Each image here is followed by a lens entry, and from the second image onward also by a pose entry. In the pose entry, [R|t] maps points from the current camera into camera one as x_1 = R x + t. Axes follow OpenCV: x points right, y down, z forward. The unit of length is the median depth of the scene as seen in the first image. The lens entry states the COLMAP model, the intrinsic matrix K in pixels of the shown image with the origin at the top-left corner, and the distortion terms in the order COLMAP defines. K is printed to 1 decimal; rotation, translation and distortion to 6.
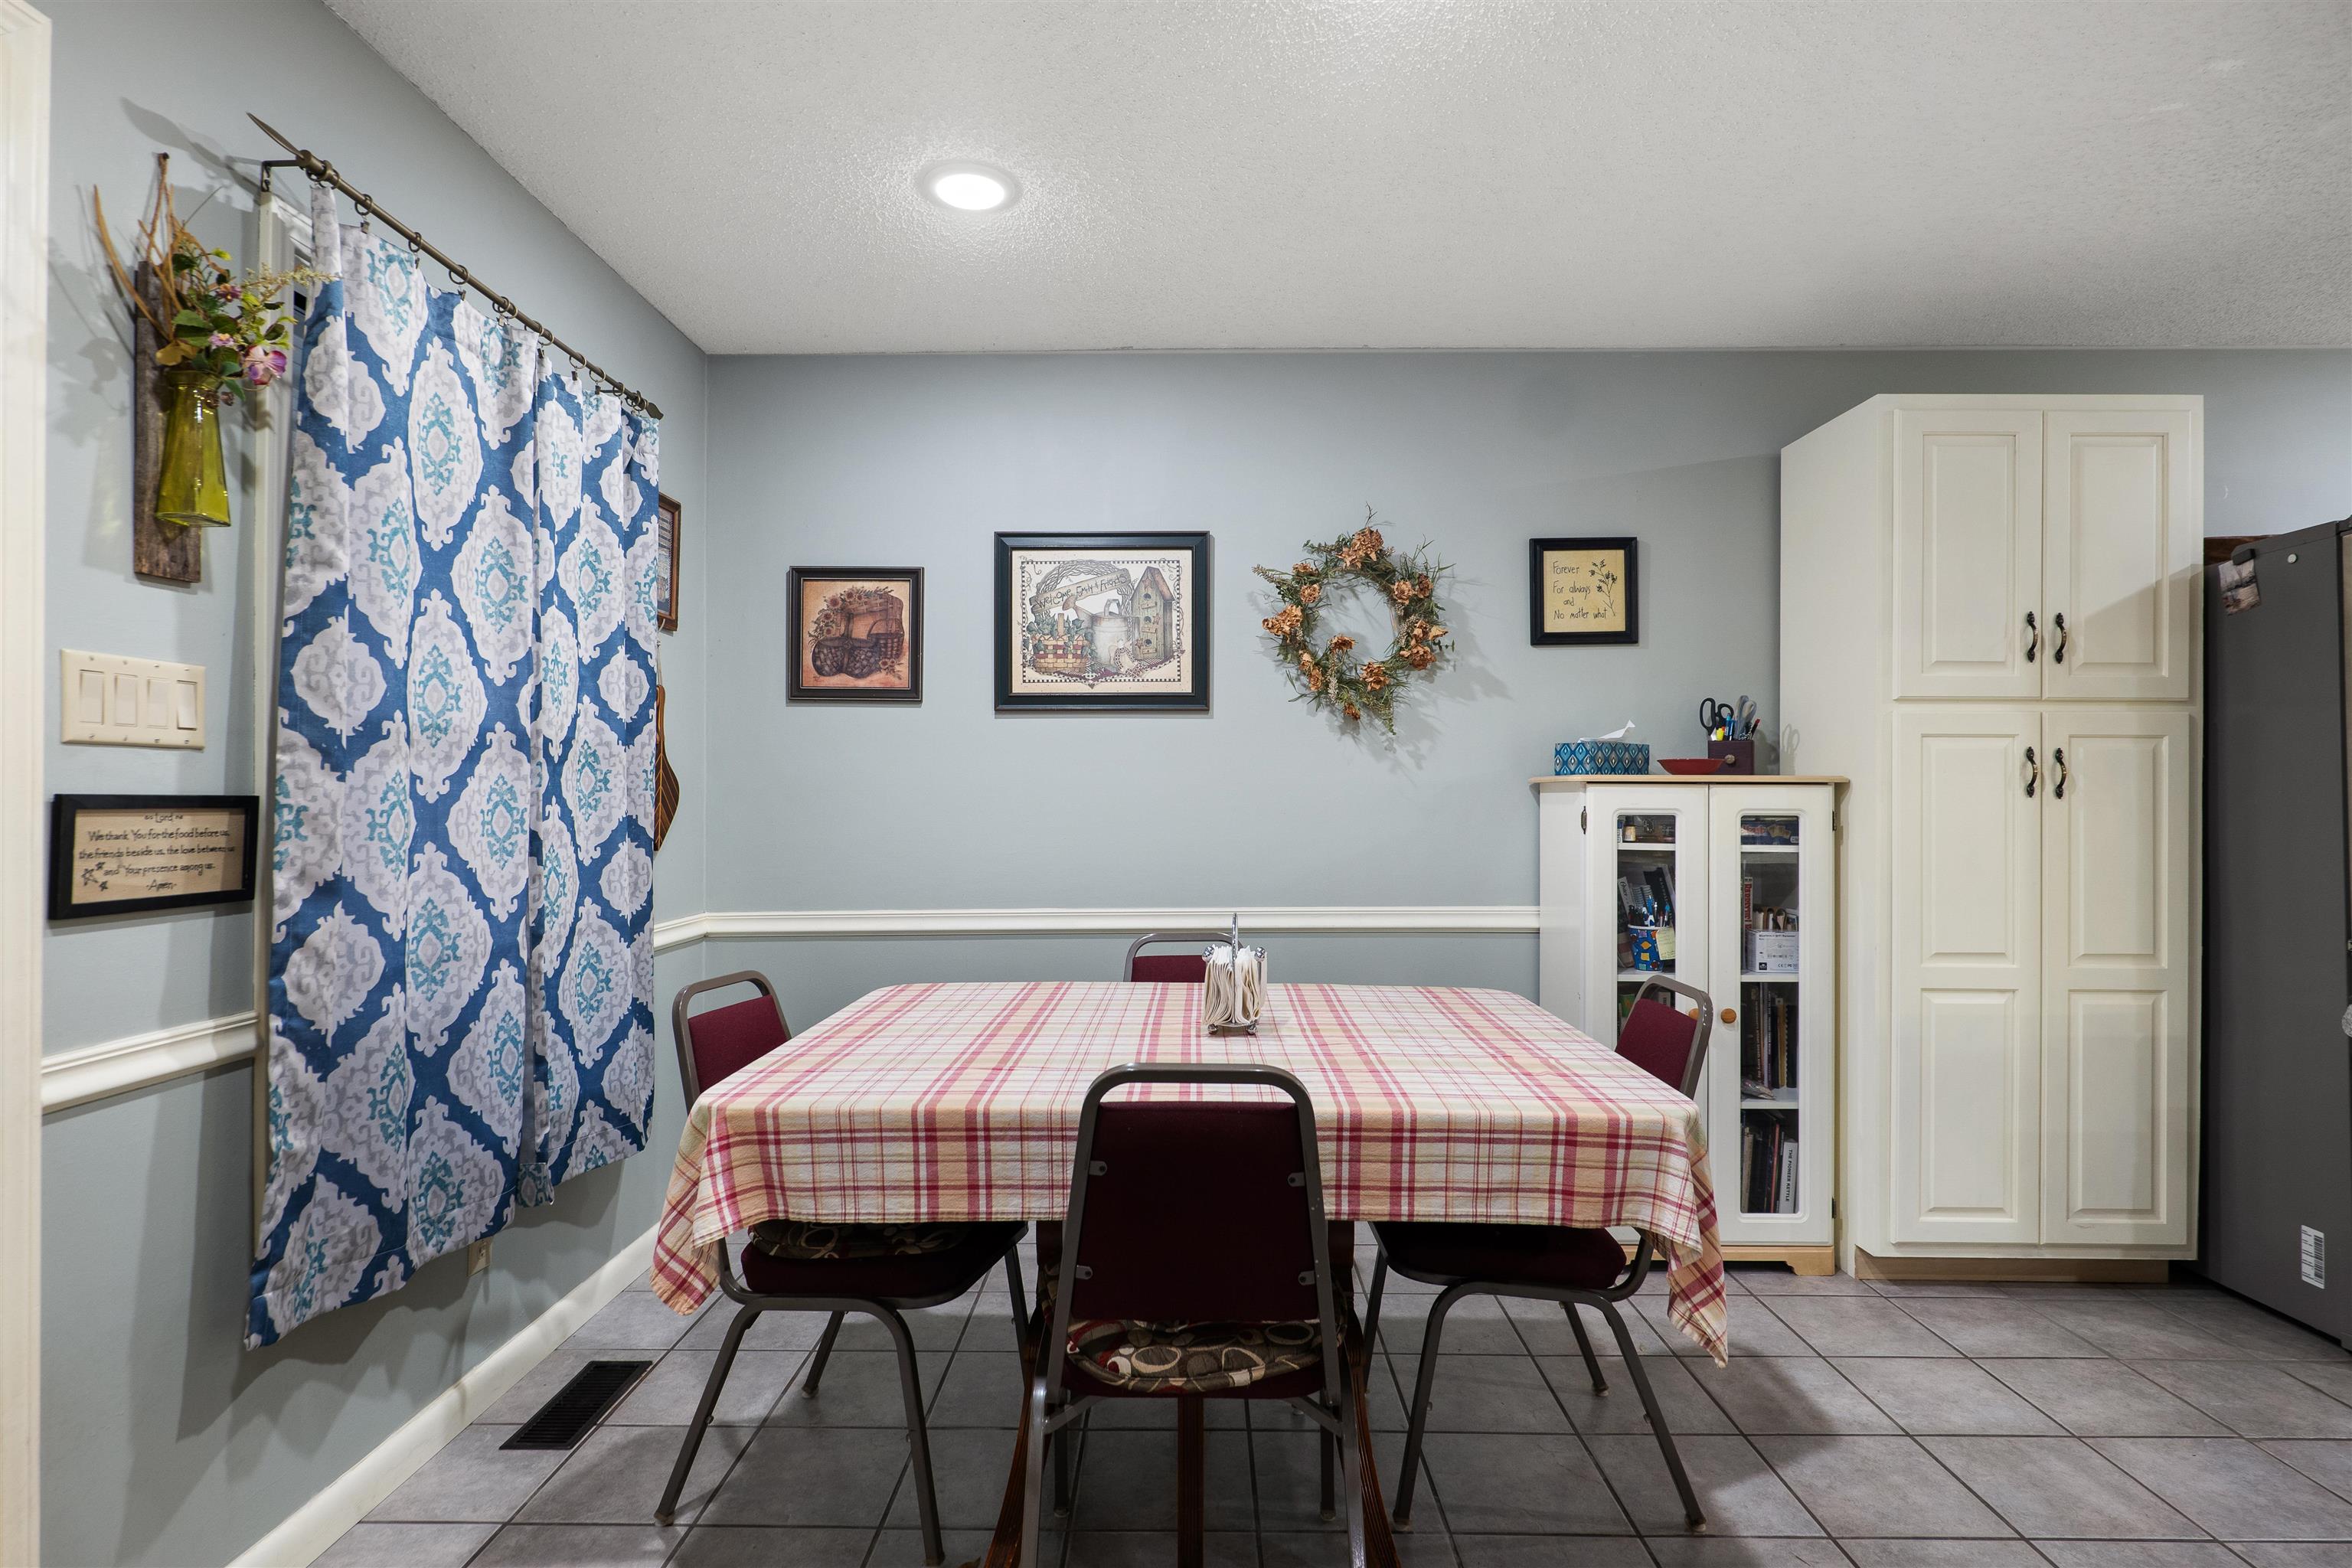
lens RADIAL K [[1184.8, 0, 1189.7], [0, 1184.8, 780.9], [0, 0, 1]] dist [-0.006445, 0.001844]
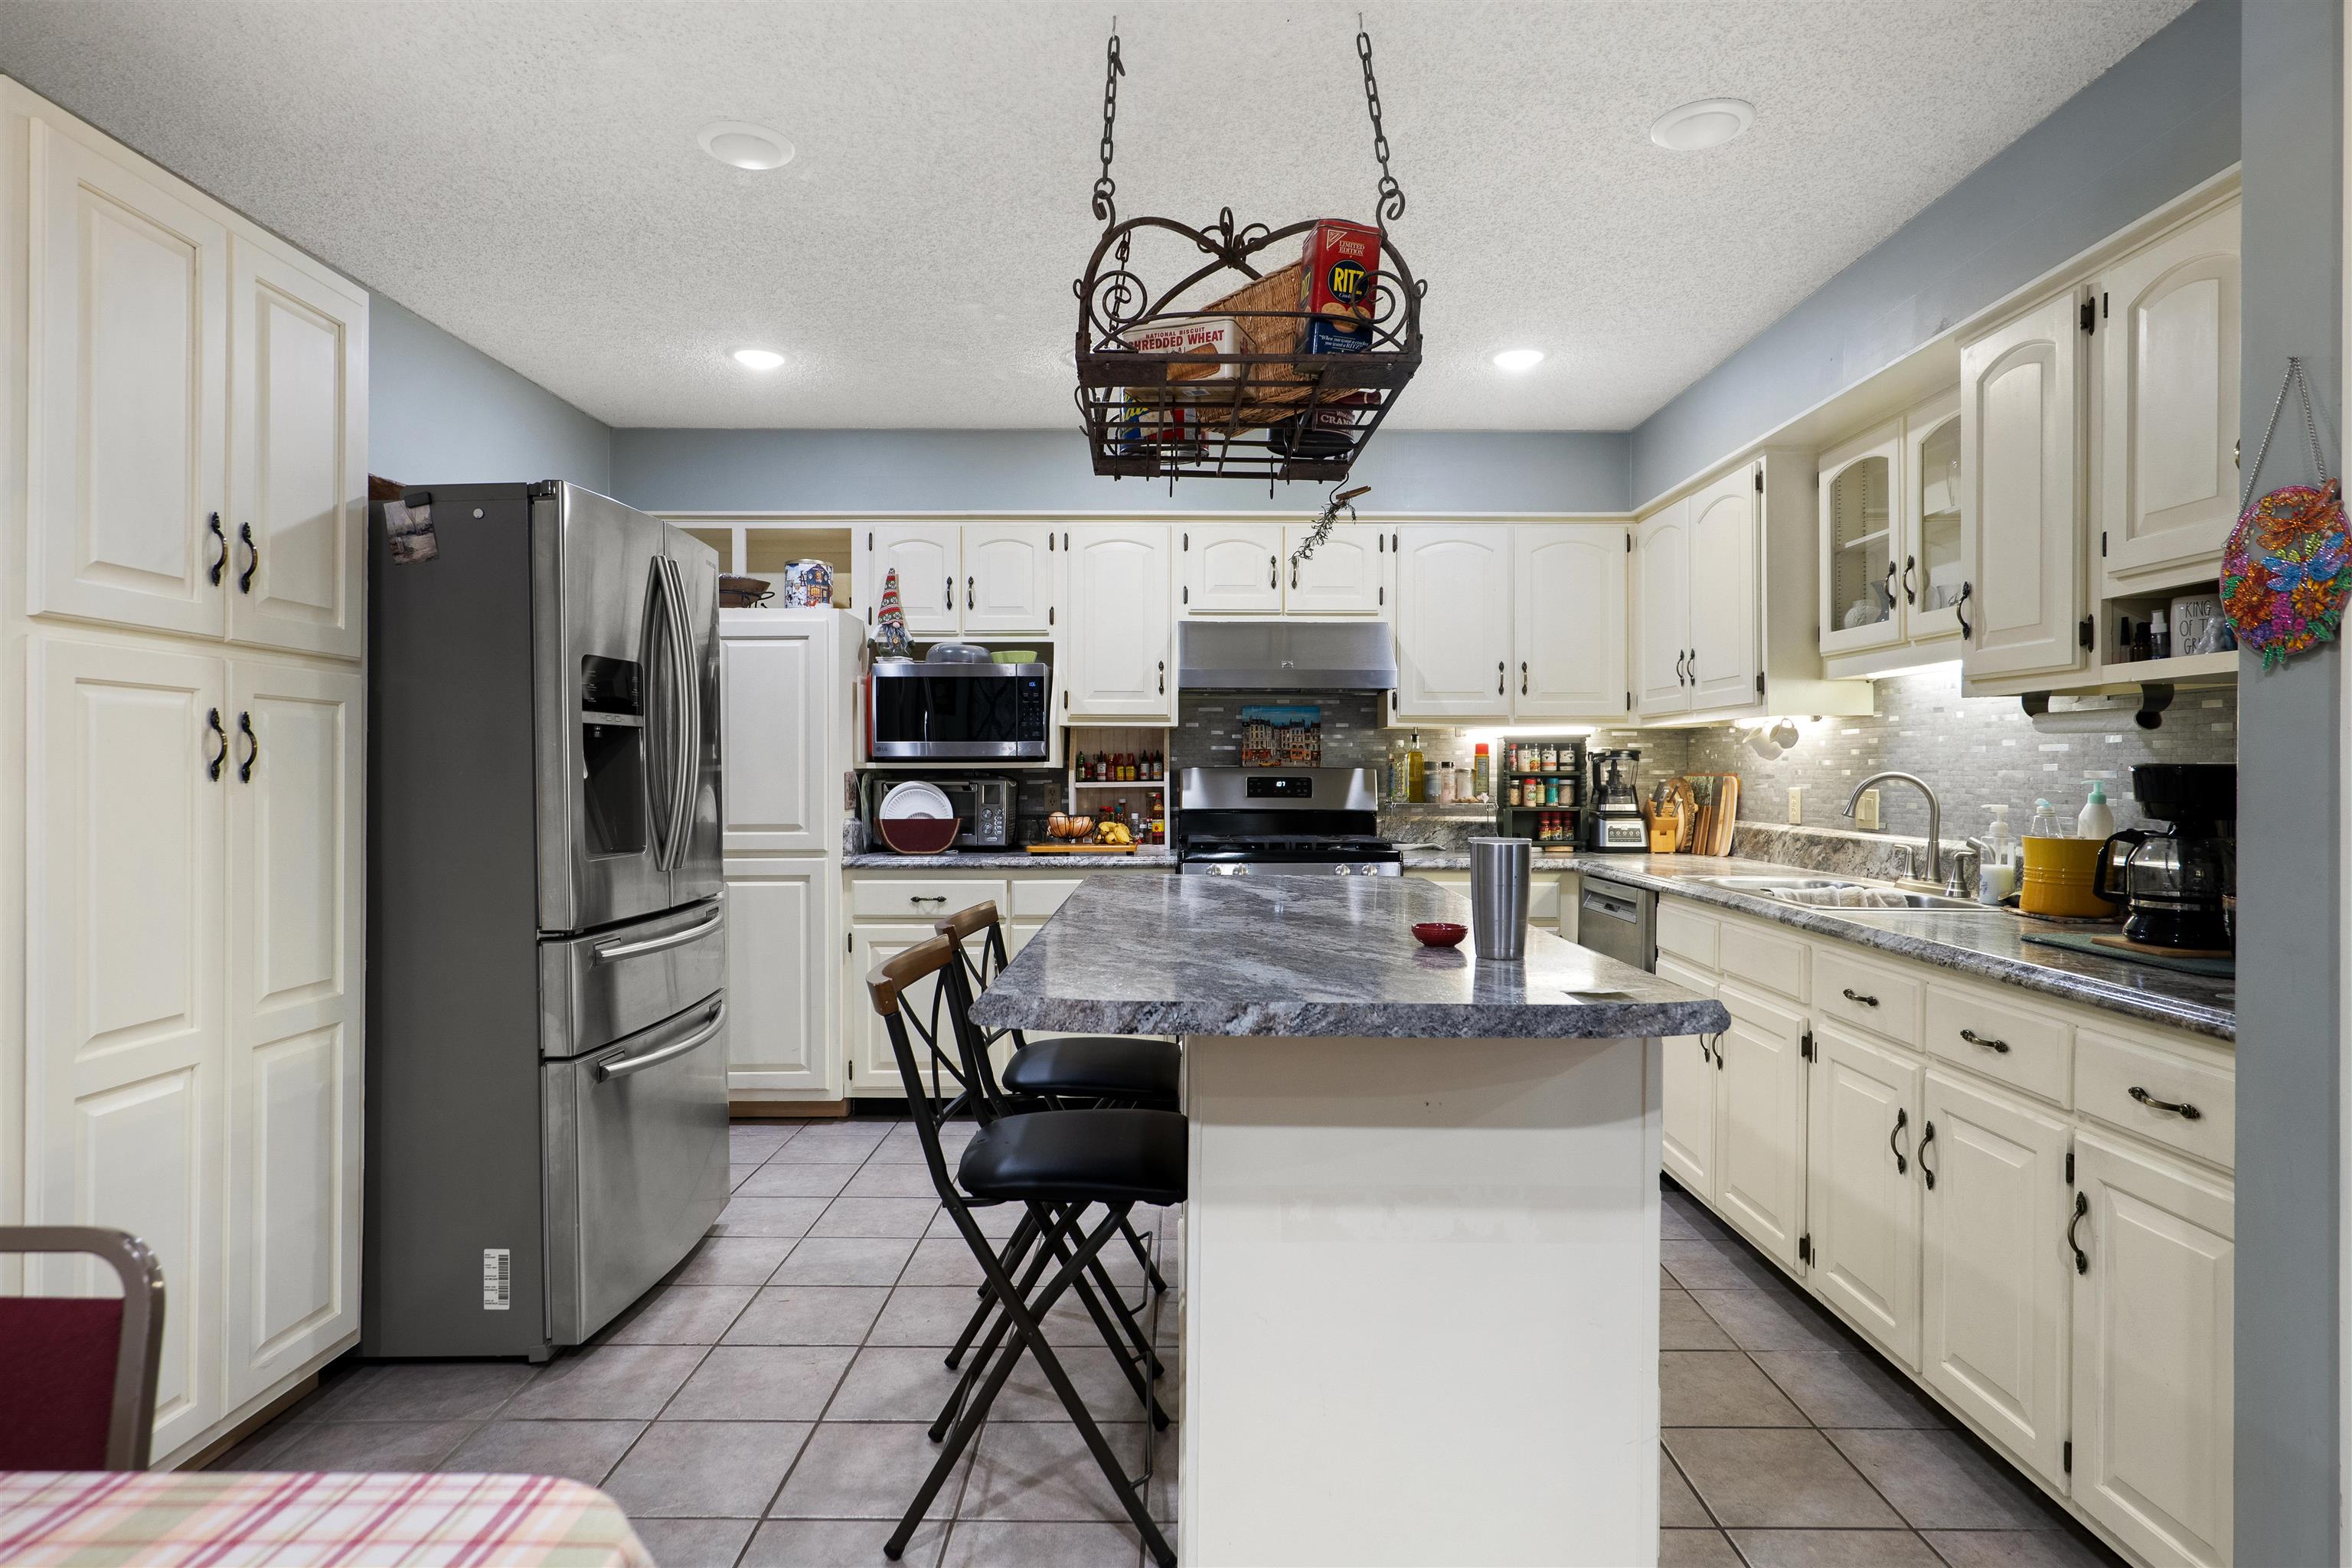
lens RADIAL K [[1280.6, 0, 1160.5], [0, 1280.6, 776.3], [0, 0, 1]] dist [0.000822, 0.004929]
pose [[0.003281, -0.004666, 0.999984, -0.037820], [-0.006194, 0.999970, 0.004687, 0.003897], [-0.999975, -0.006209, 0.003252, 0.443342]]
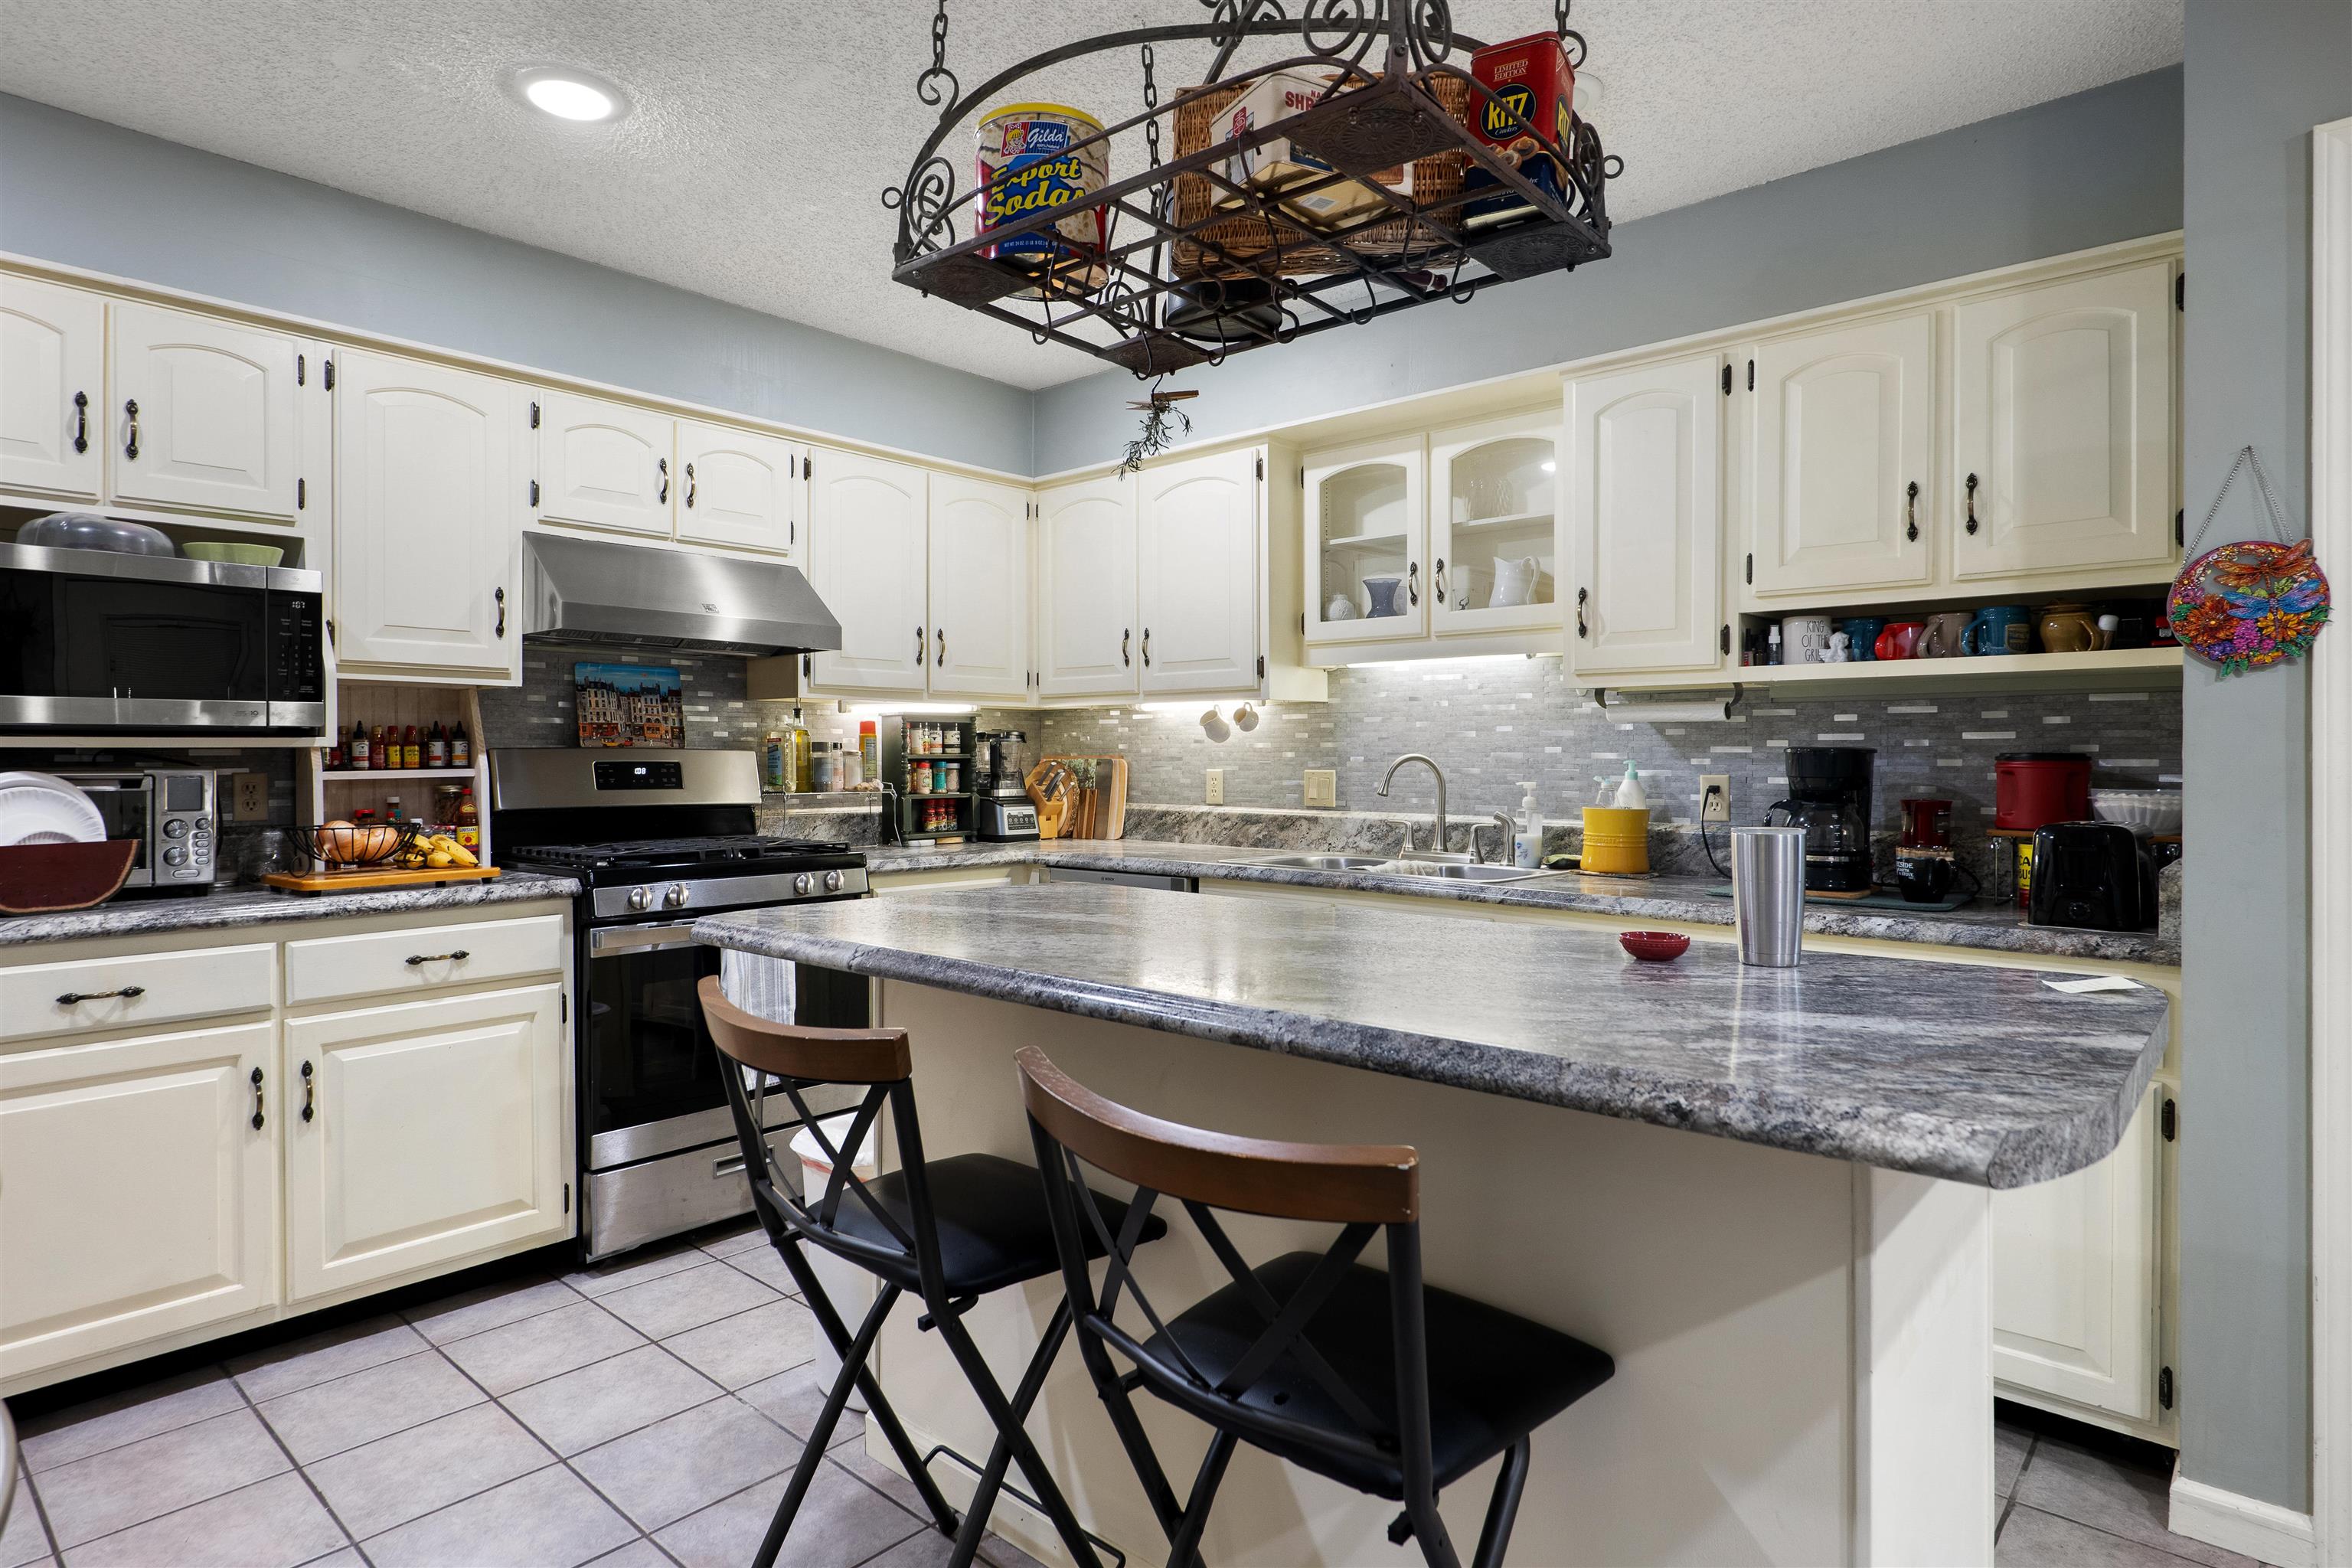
lens RADIAL K [[1280.6, 0, 1173.7], [0, 1280.6, 756.7], [0, 0, 1]] dist [0.000822, 0.004929]
pose [[-0.751288, -0.001703, 0.659972, 0.453166], [-0.004613, 0.999986, -0.002671, 0.008269], [-0.659958, -0.005051, -0.751286, 0.889889]]
